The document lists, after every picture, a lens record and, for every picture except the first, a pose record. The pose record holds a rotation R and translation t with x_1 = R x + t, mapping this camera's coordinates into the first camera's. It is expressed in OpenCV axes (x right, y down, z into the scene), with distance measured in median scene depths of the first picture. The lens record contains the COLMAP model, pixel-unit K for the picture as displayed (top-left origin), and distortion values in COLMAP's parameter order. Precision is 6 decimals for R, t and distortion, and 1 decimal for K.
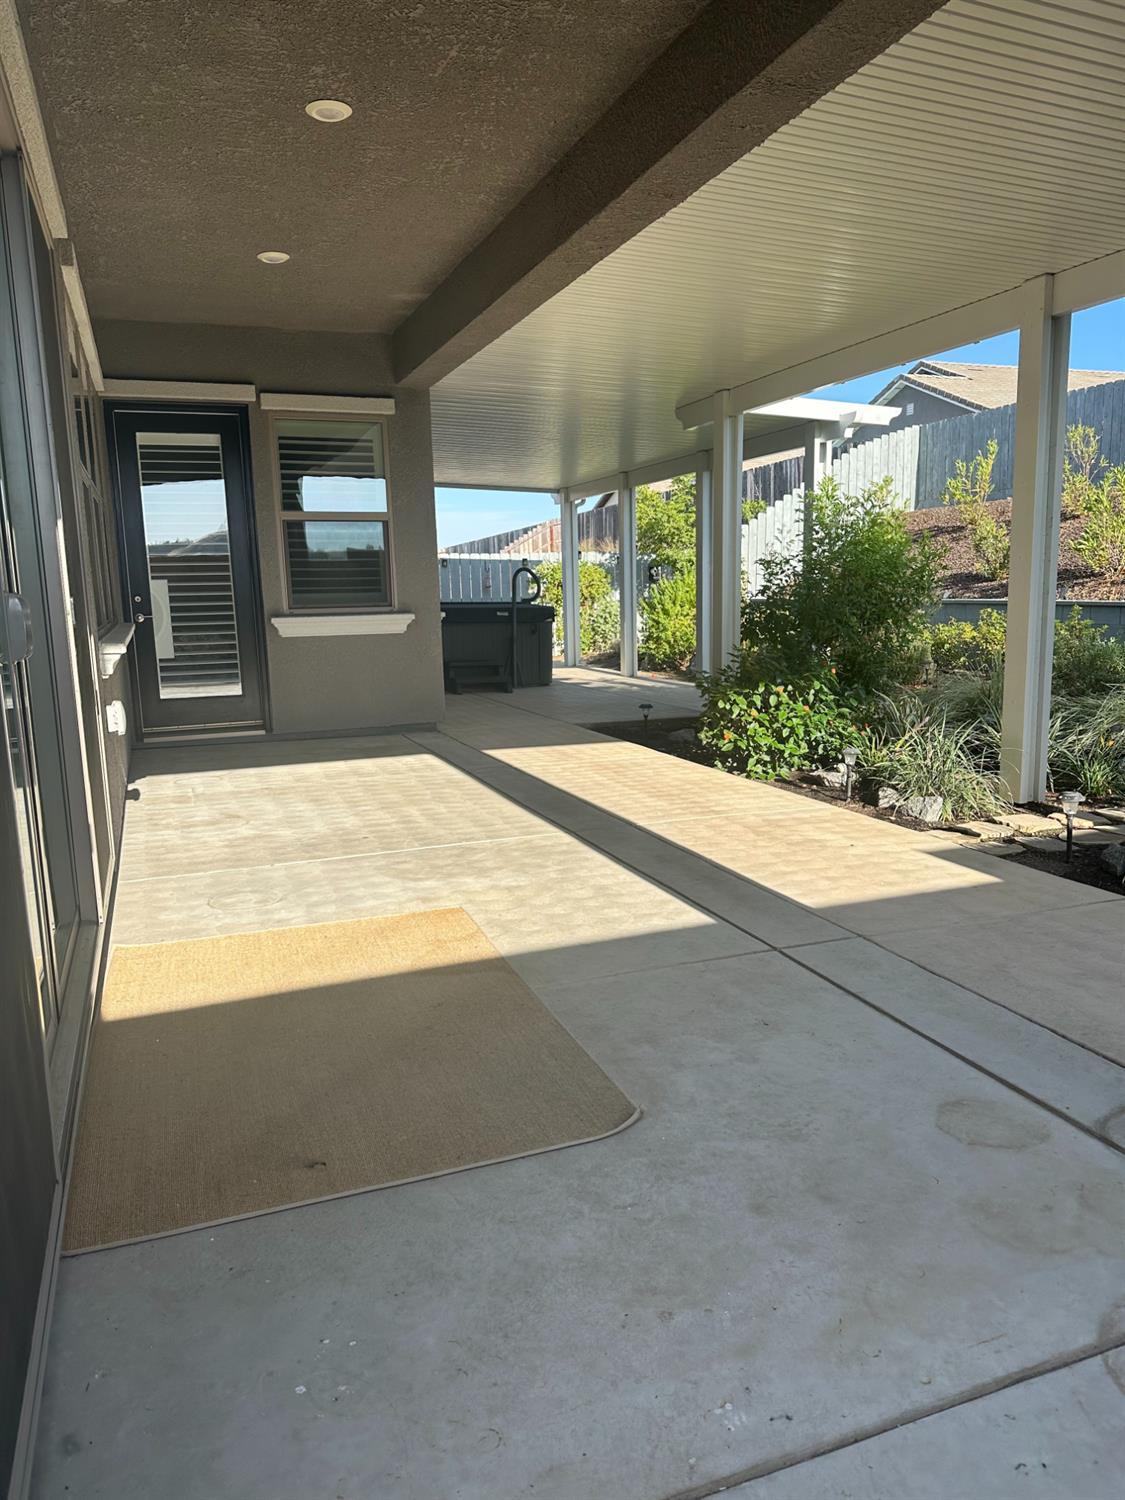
lens RADIAL K [[1049.8, 0, 566.6], [0, 1049.8, 752.1], [0, 0, 1]] dist [0.001898, 0.000356]
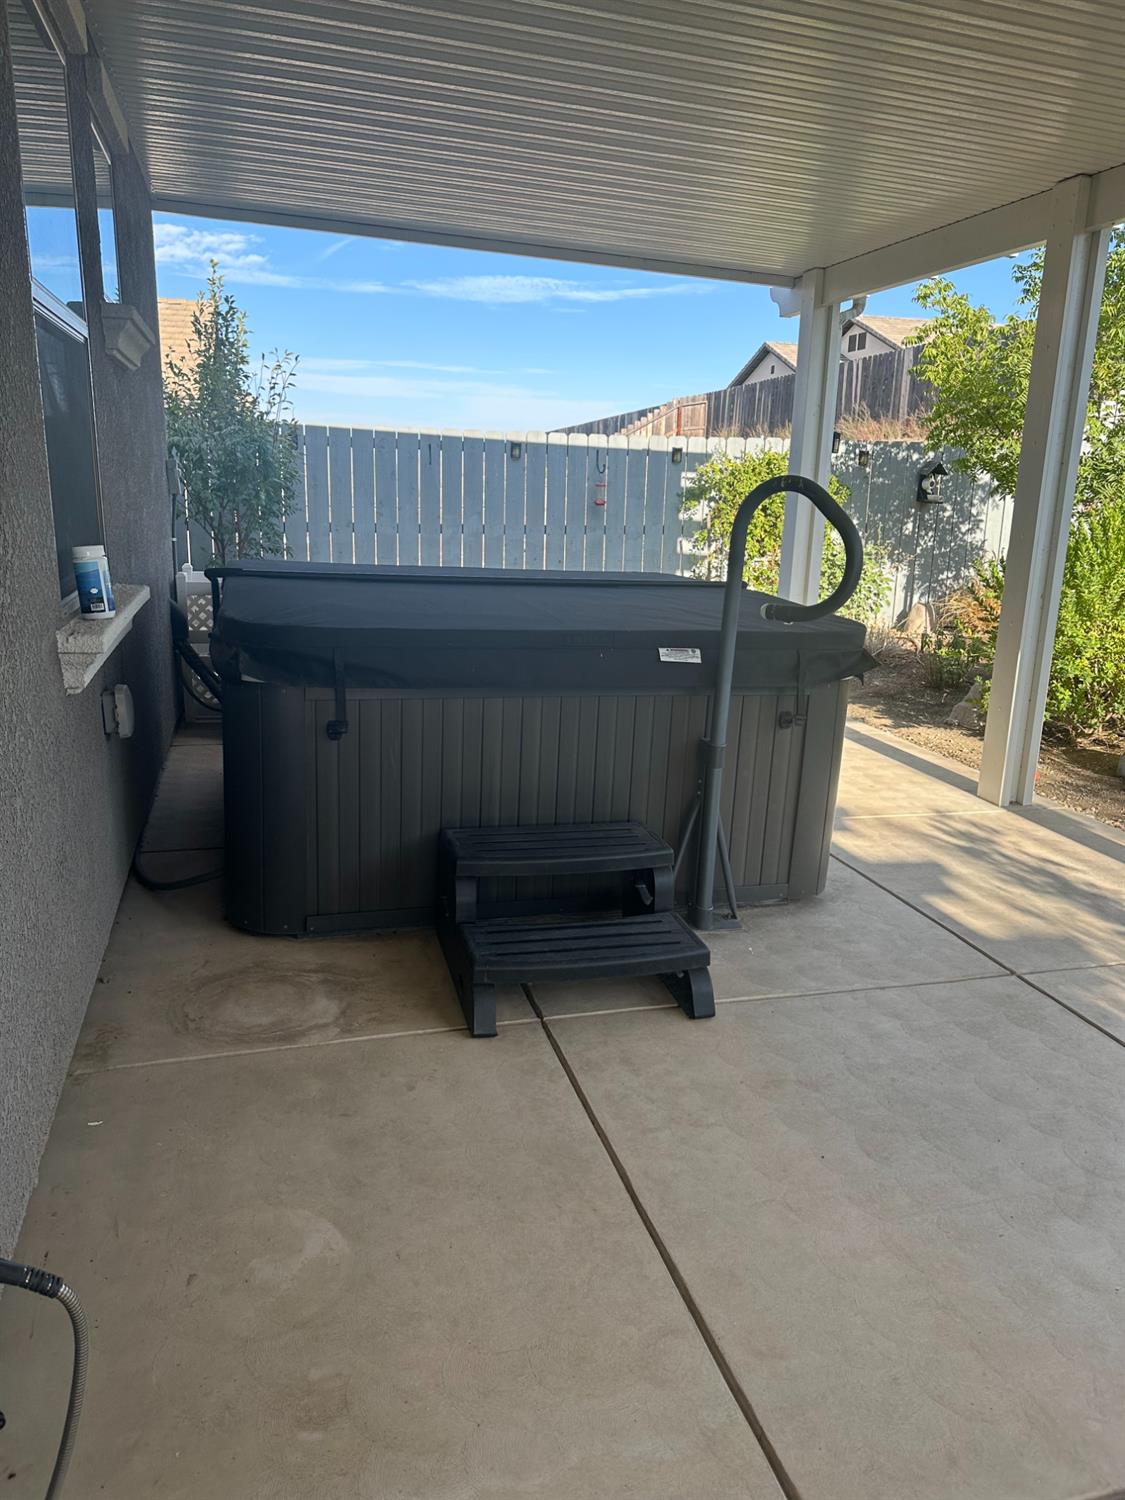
lens RADIAL K [[1049.8, 0, 564.6], [0, 1049.8, 751.7], [0, 0, 1]] dist [0.001898, 0.000356]
pose [[0.994966, 0.062337, -0.078465, -0.046269], [-0.054514, 0.993675, 0.098175, -0.090316], [0.084089, -0.093403, 0.992071, 0.505004]]
